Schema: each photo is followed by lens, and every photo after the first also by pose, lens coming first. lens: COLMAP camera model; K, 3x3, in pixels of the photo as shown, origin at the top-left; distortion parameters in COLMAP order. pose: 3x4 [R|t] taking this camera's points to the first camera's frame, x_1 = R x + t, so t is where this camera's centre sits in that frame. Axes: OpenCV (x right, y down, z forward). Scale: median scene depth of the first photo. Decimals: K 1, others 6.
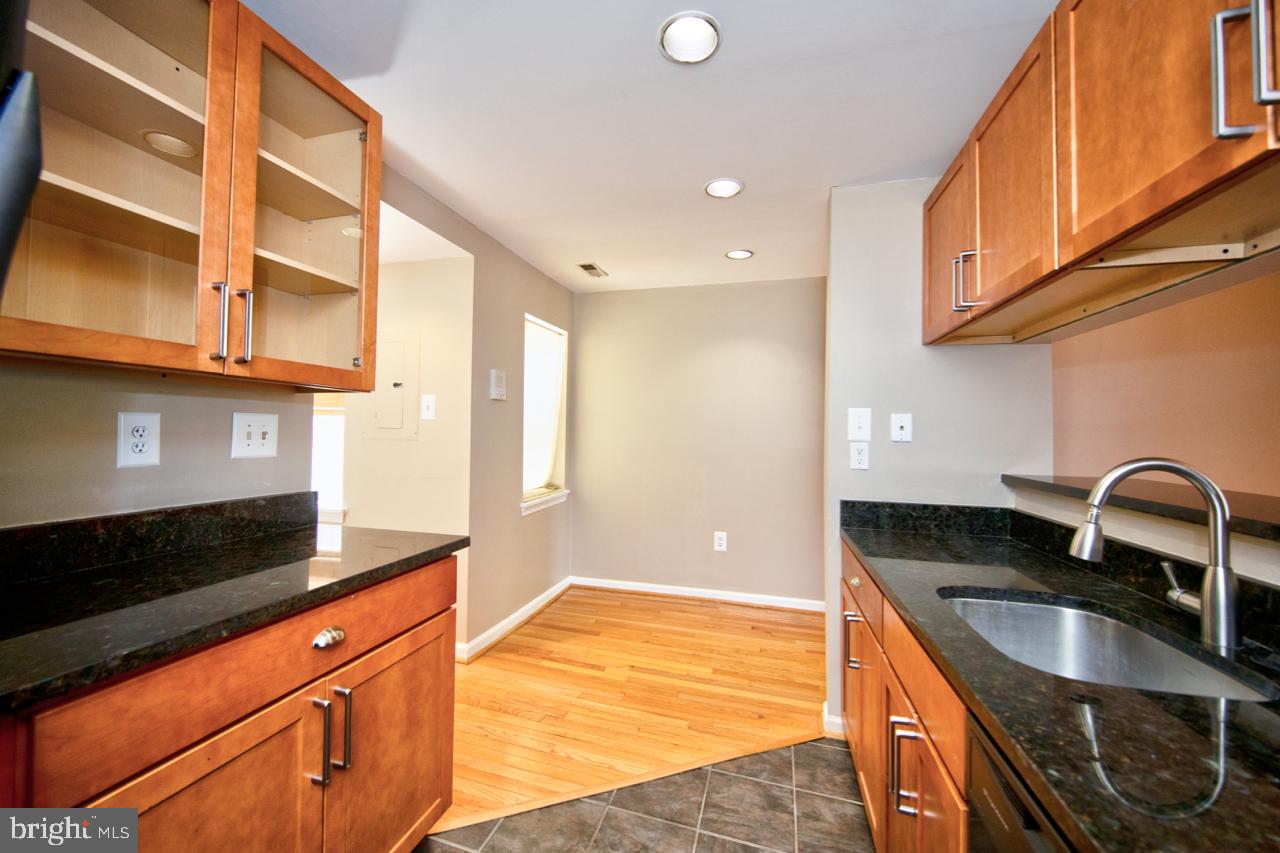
lens RADIAL K [[487.9, 0, 630.6], [0, 487.9, 420.0], [0, 0, 1]] dist [0.001661, -0.000013]
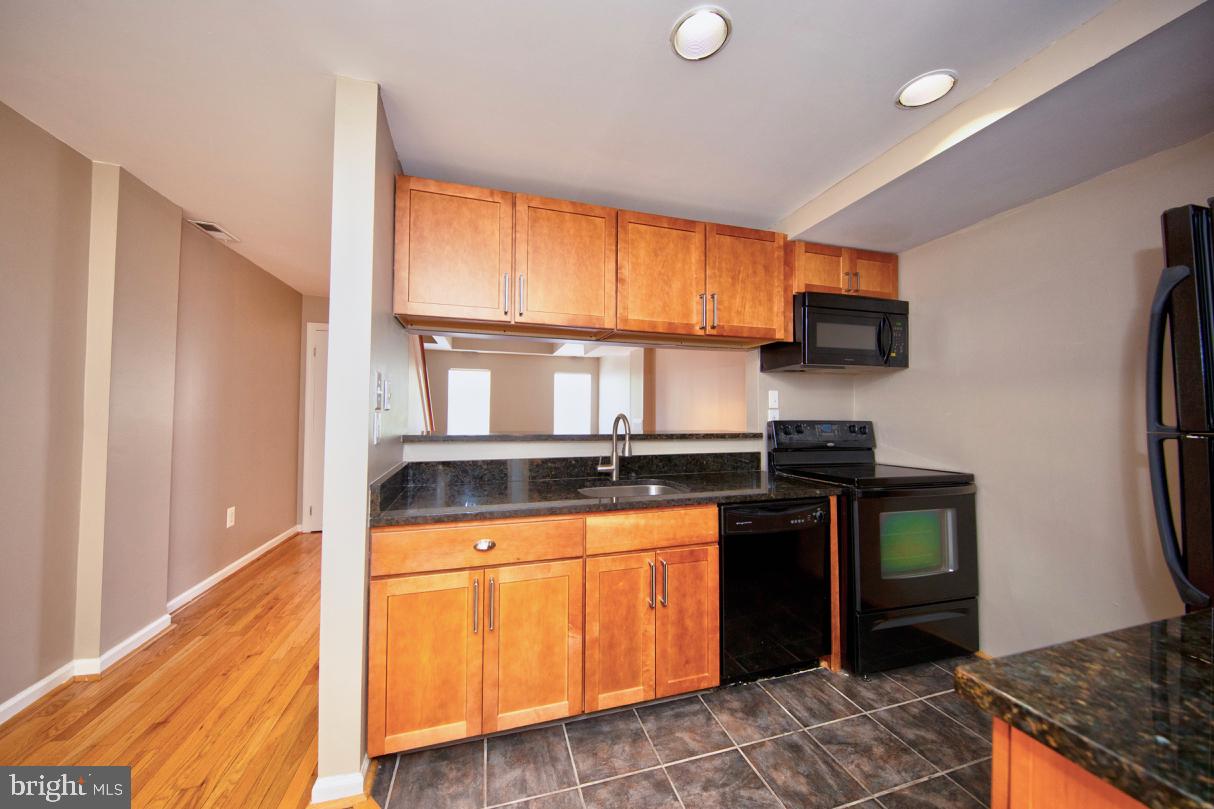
lens RADIAL K [[415.3, 0, 600.0], [0, 415.3, 400.5], [0, 0, 1]] dist [0.011021, -0.006298]
pose [[-0.534344, 0.001974, 0.845265, -0.413134], [-0.036328, 0.999020, -0.025298, 0.039267], [-0.844486, -0.044224, -0.533749, 1.286041]]
